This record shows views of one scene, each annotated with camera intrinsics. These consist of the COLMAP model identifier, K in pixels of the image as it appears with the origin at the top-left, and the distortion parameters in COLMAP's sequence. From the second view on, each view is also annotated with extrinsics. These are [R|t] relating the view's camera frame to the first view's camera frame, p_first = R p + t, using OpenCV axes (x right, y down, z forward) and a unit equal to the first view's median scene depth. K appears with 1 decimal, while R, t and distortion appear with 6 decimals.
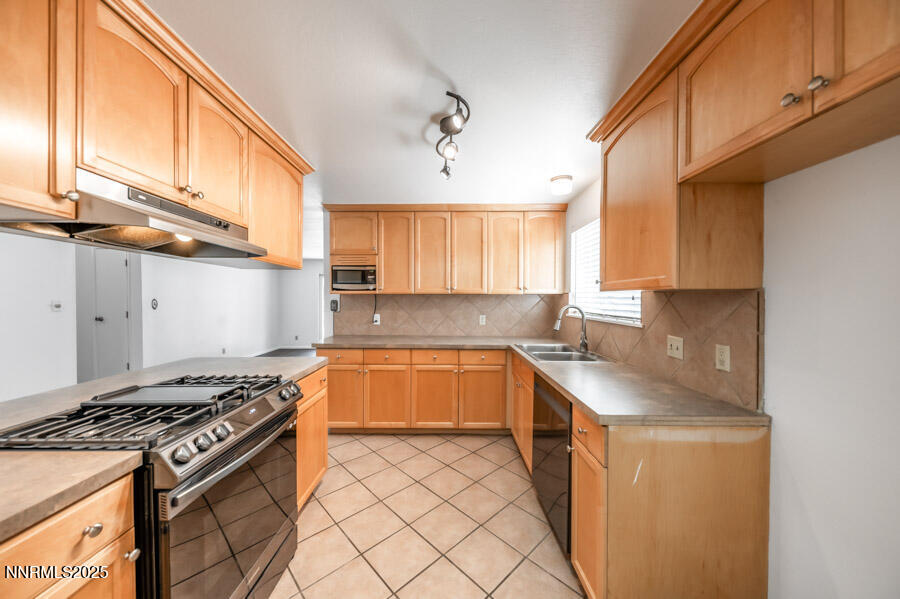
lens RADIAL K [[317.5, 0, 447.6], [0, 317.5, 297.4], [0, 0, 1]] dist [0.007743, -0.000219]
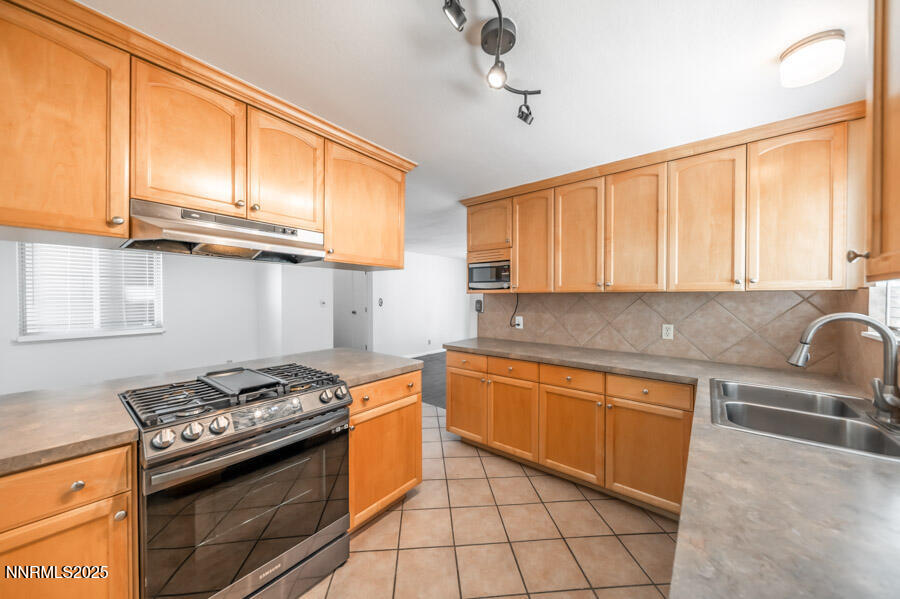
lens RADIAL K [[317.5, 0, 447.6], [0, 317.5, 297.4], [0, 0, 1]] dist [0.007743, -0.000219]
pose [[0.772844, -0.000373, -0.634596, 0.190024], [0.001462, 0.999998, 0.001194, -0.000402], [0.634595, -0.001850, 0.772843, 0.228363]]
